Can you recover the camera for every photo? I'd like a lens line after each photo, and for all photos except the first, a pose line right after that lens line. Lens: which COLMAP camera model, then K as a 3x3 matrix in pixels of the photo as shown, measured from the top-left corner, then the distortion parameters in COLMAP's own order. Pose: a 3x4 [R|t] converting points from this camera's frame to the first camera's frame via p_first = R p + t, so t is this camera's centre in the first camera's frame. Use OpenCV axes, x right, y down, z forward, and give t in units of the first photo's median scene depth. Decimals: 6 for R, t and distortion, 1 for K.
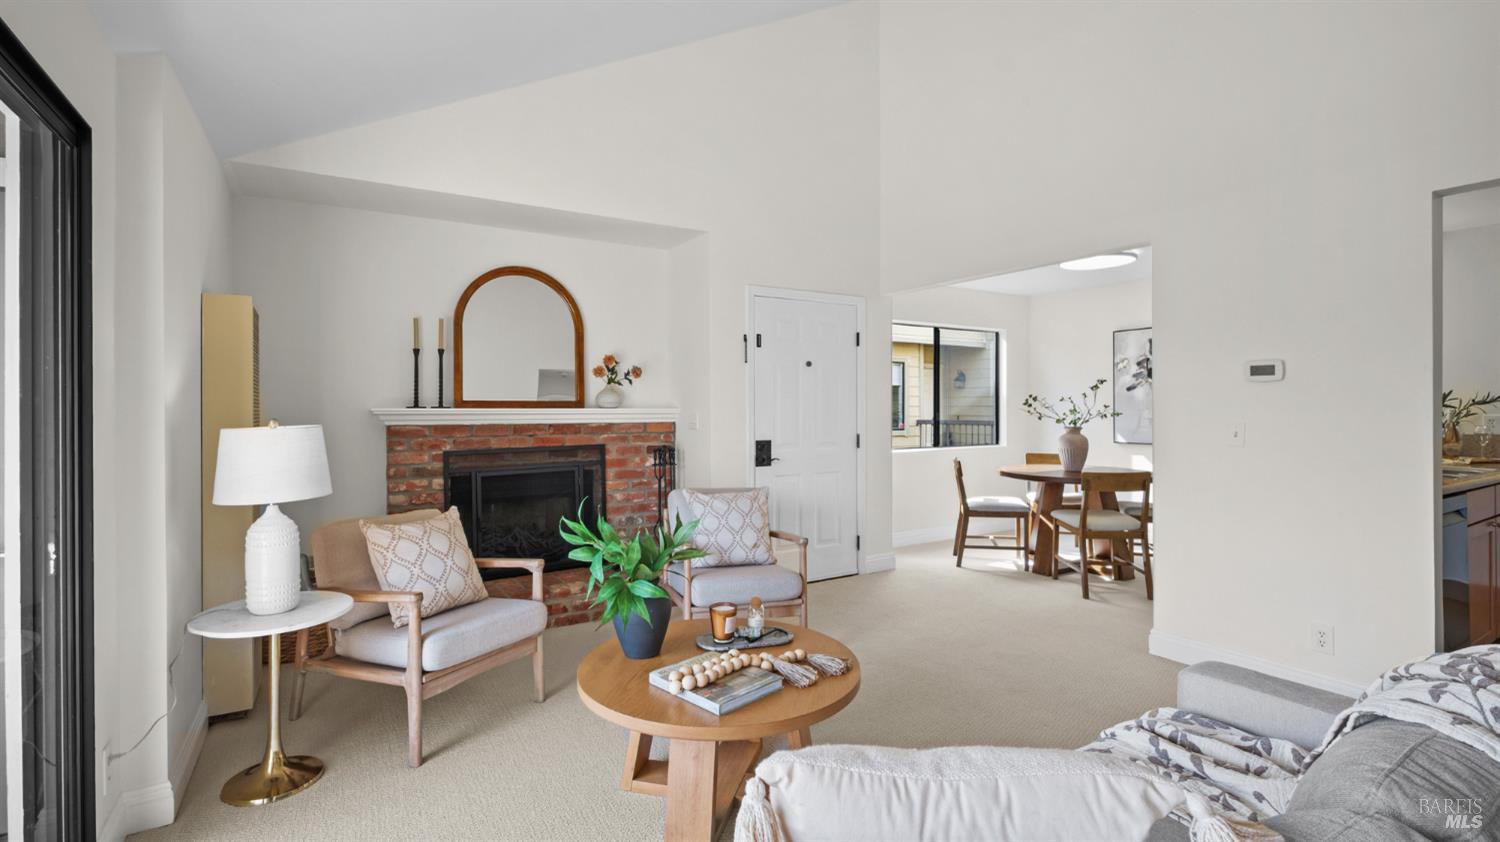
lens RADIAL K [[669.2, 0, 743.3], [0, 669.2, 404.4], [0, 0, 1]] dist [0.009534, -0.007243]
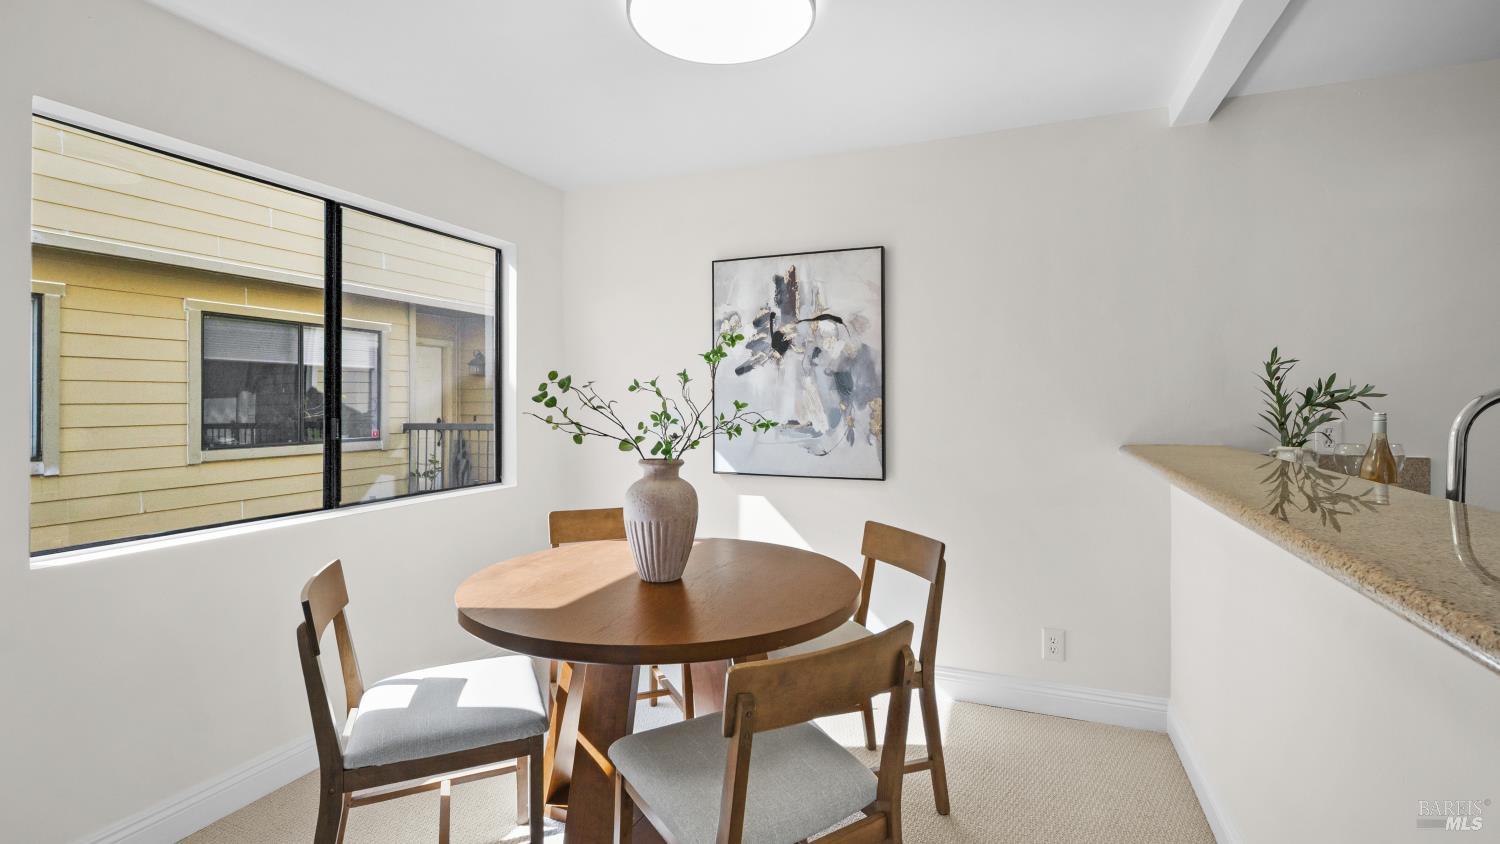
lens RADIAL K [[686.3, 0, 741.2], [0, 686.3, 399.8], [0, 0, 1]] dist [0.005477, -0.000233]
pose [[0.802181, 0.002069, 0.597078, 0.295080], [-0.001712, 0.999998, -0.001165, 0.000334], [-0.597079, -0.000088, 0.802183, 0.658178]]
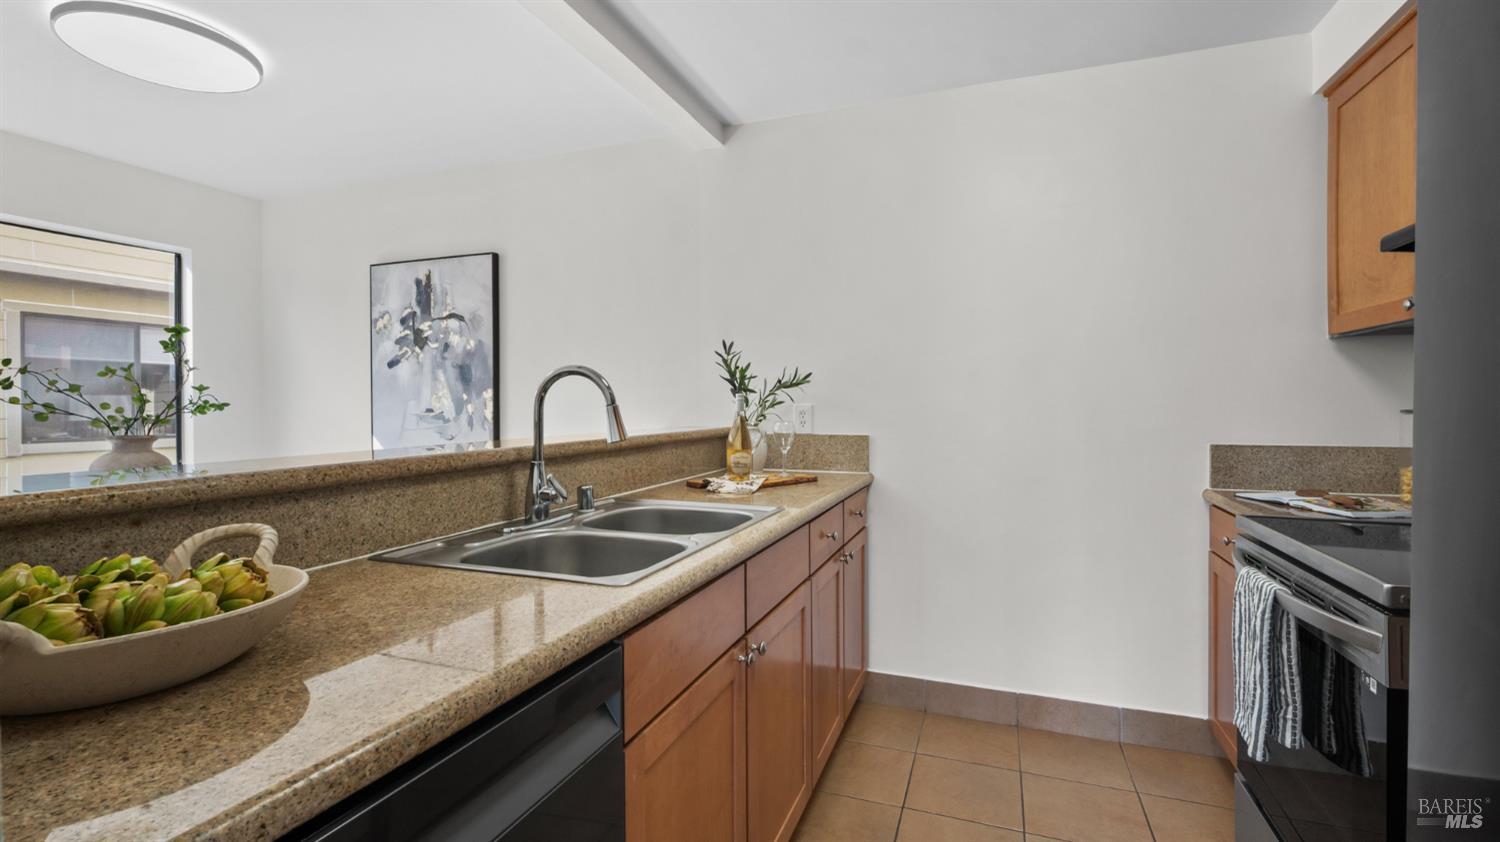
lens RADIAL K [[669.2, 0, 743.3], [0, 669.2, 404.4], [0, 0, 1]] dist [0.009534, -0.007243]
pose [[0.787990, -0.000125, 0.615688, 0.530760], [-0.001073, 0.999998, 0.001577, 0.012080], [-0.615687, -0.001903, 0.787989, 0.410045]]
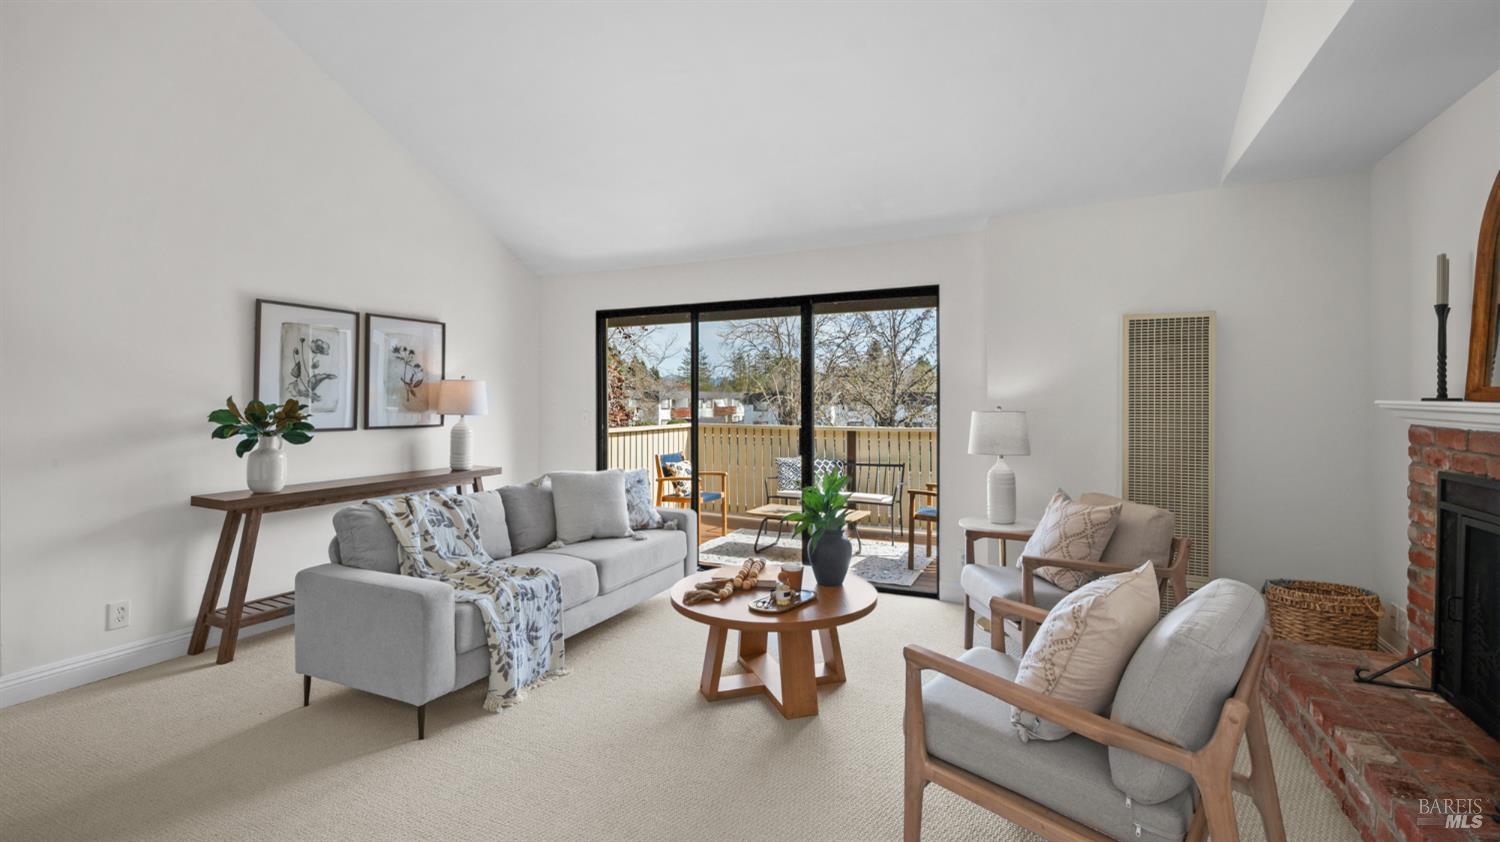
lens RADIAL K [[669.2, 0, 743.3], [0, 669.2, 404.4], [0, 0, 1]] dist [0.009534, -0.007243]
pose [[-0.837061, 0.008470, -0.547044, 0.313605], [0.007963, 0.999963, 0.003298, 0.001204], [0.547052, -0.001595, -0.837097, 0.870311]]
